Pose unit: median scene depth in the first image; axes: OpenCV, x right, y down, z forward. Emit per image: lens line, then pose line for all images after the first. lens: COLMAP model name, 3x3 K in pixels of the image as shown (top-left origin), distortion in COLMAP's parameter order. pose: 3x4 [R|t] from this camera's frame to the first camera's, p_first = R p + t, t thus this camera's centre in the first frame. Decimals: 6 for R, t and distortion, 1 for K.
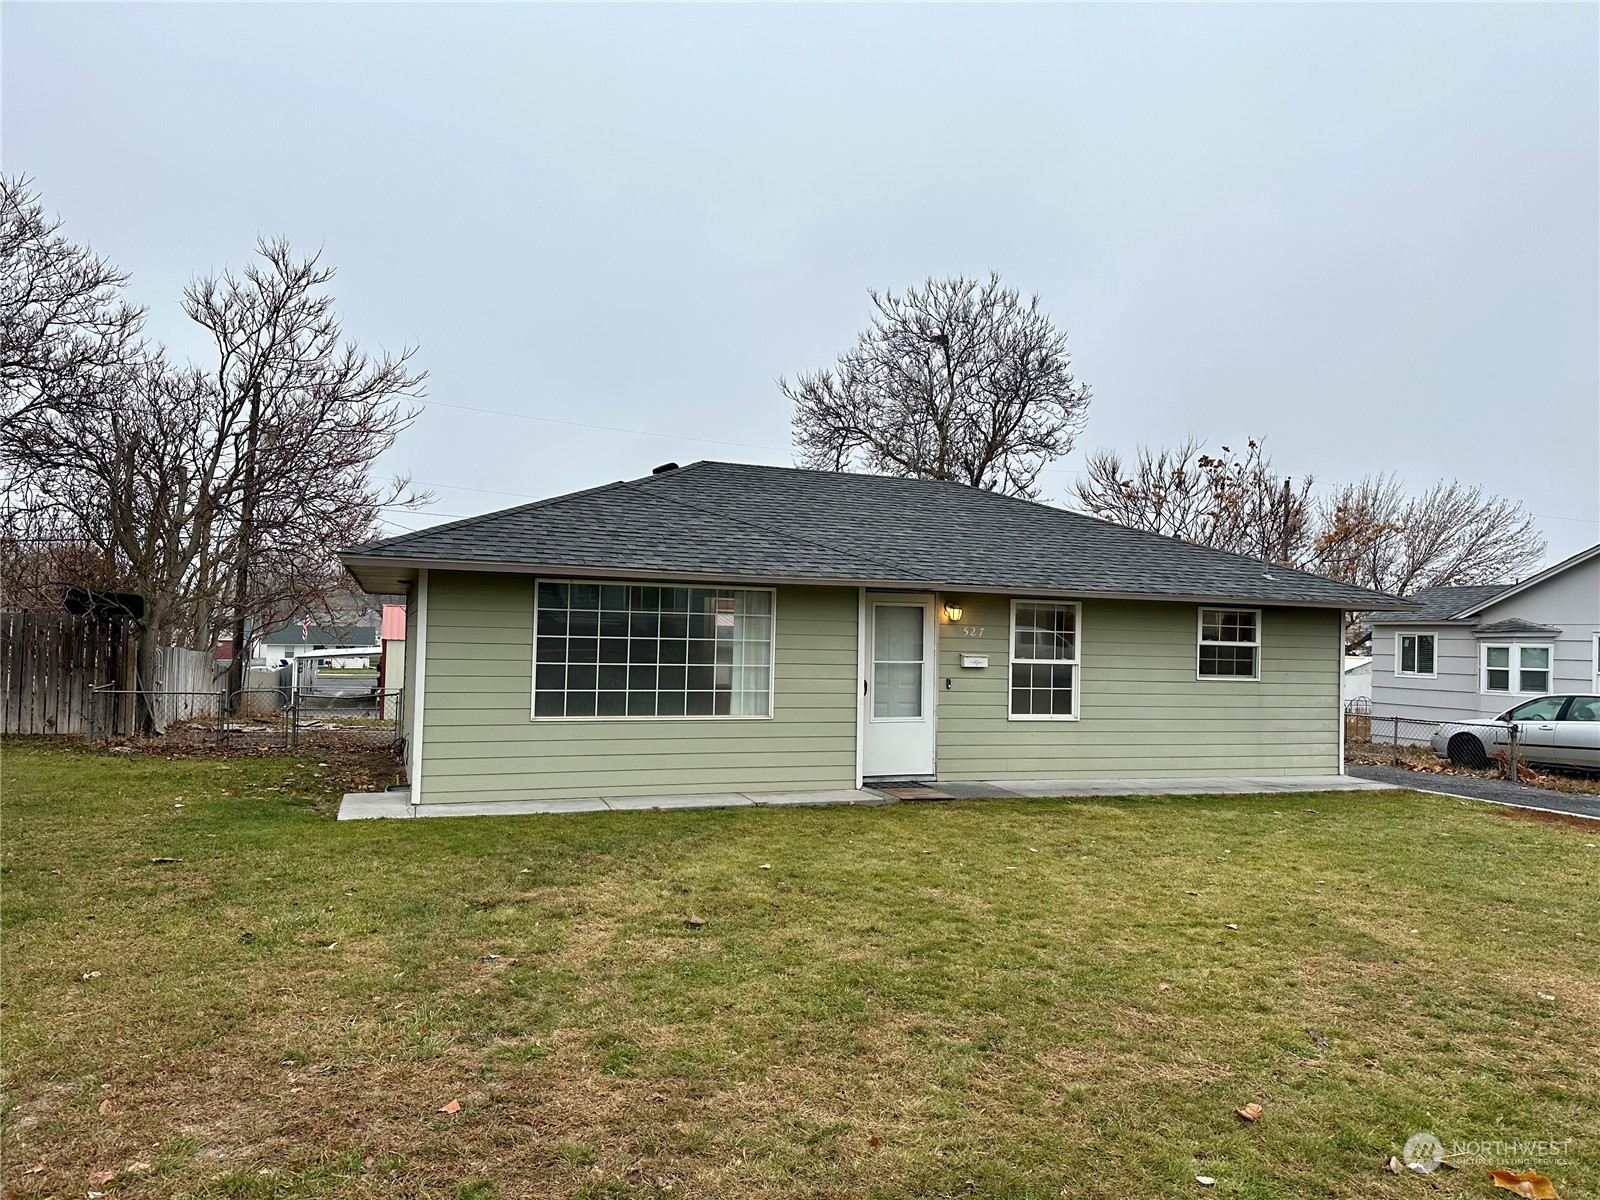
lens RADIAL K [[1104.6, 0, 800.0], [0, 1104.6, 600.0], [0, 0, 1]] dist [0.145556, -0.212279]
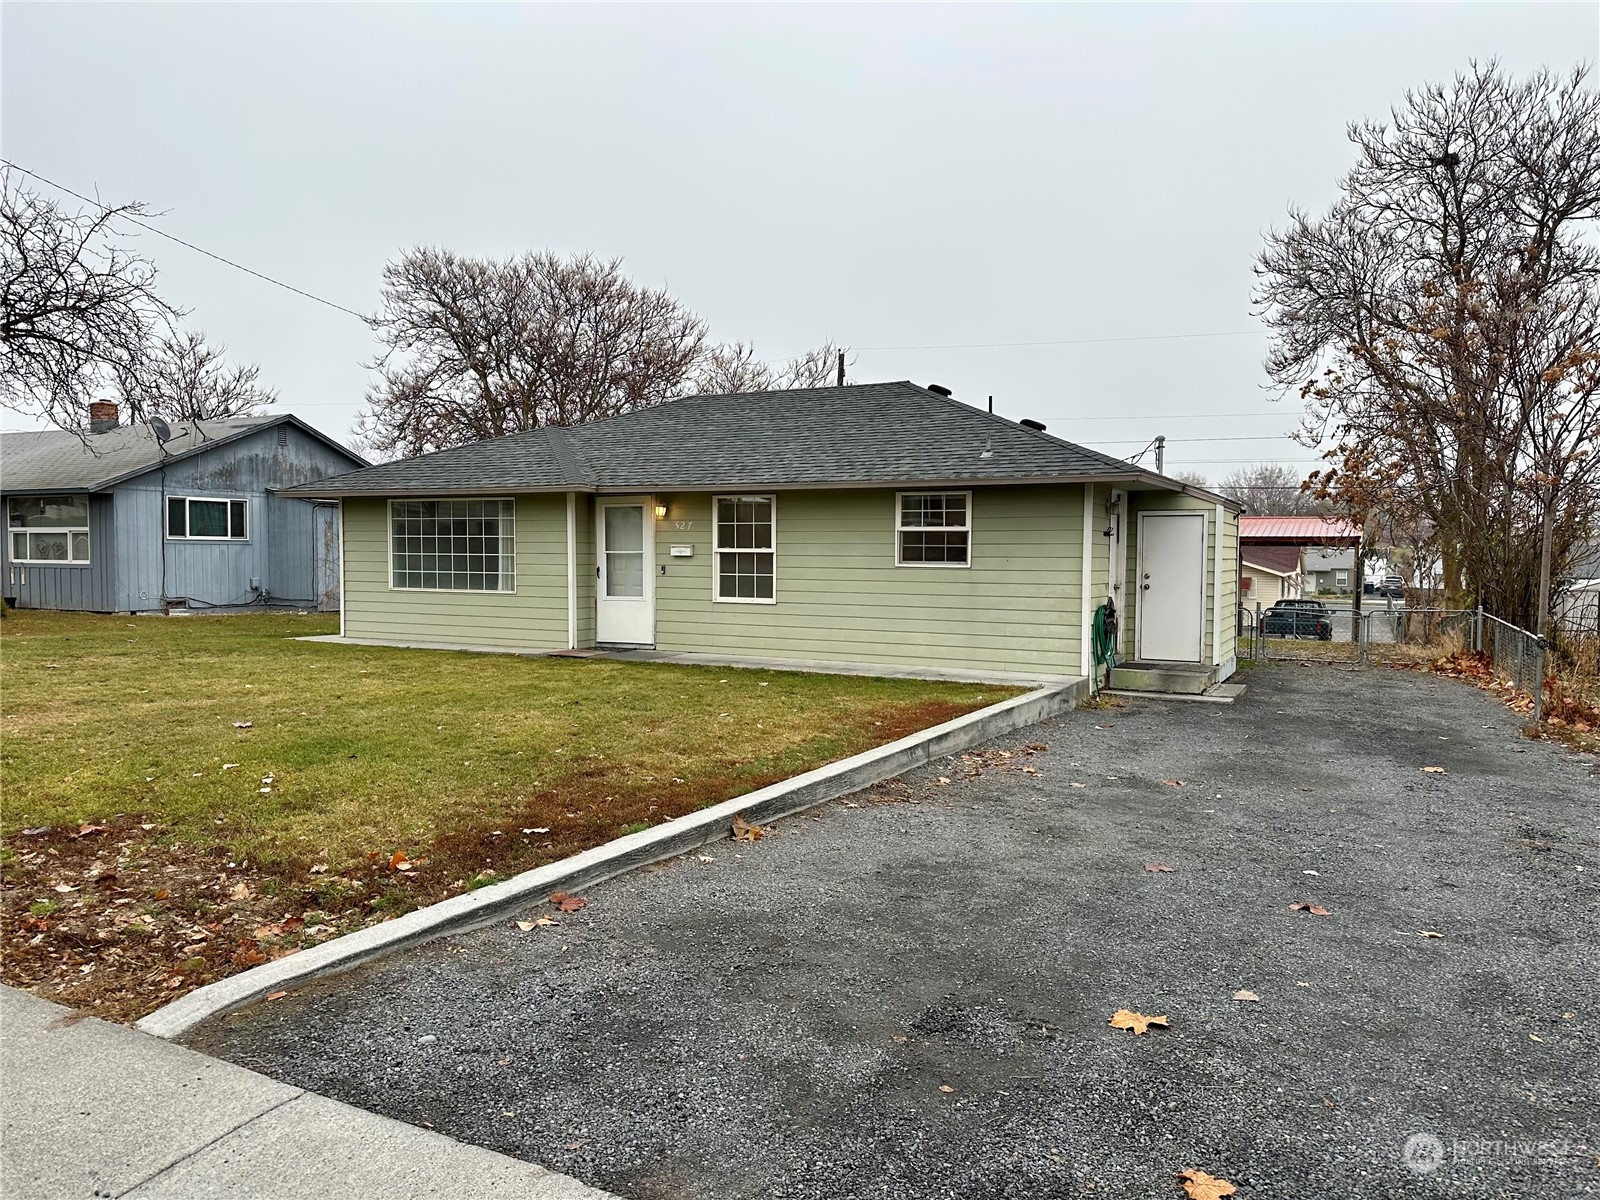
lens RADIAL K [[1104.6, 0, 800.0], [0, 1104.6, 600.0], [0, 0, 1]] dist [0.145556, -0.212279]
pose [[0.670606, 0.014469, -0.741673, 1.066123], [0.035450, 0.998042, 0.051524, 0.049526], [0.740966, -0.060844, 0.668780, 0.296424]]
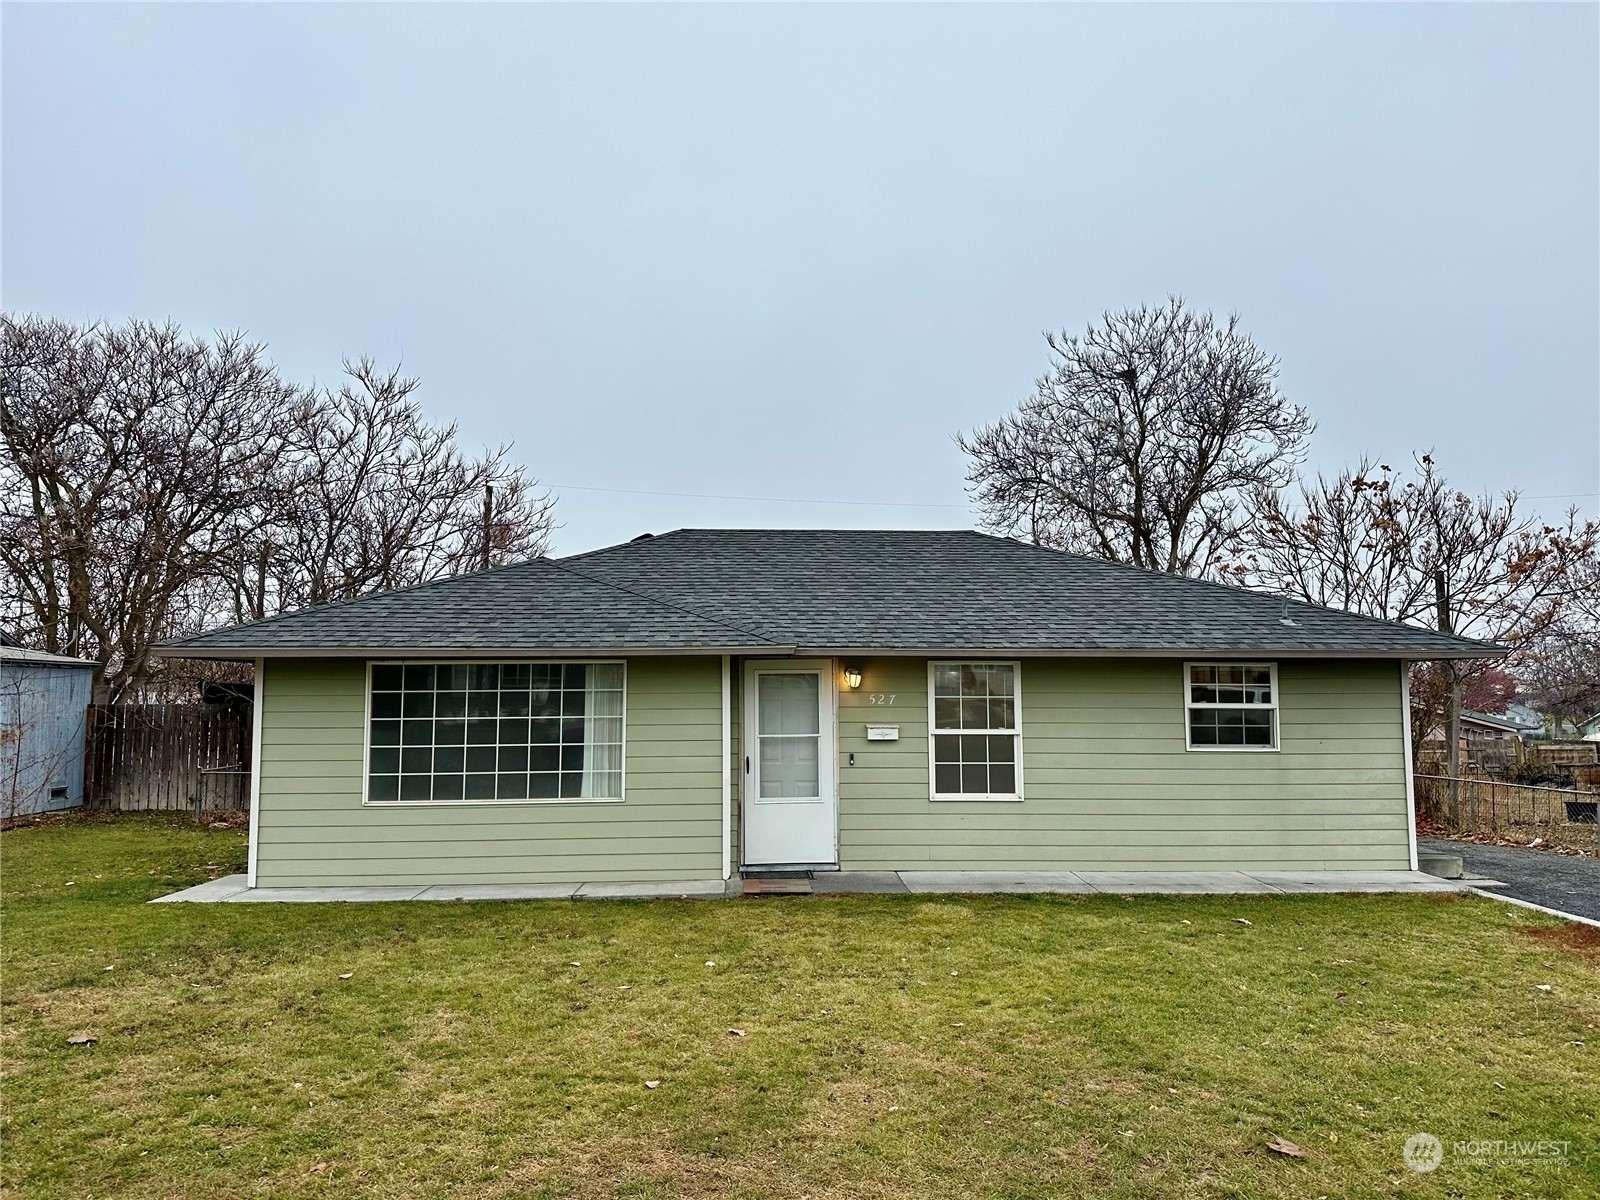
lens RADIAL K [[1104.6, 0, 800.0], [0, 1104.6, 600.0], [0, 0, 1]] dist [0.145556, -0.212279]
pose [[0.952731, -0.053425, -0.299080, 0.350909], [0.035502, 0.997251, -0.065046, 0.004208], [0.301733, 0.051354, 0.952009, 0.127323]]
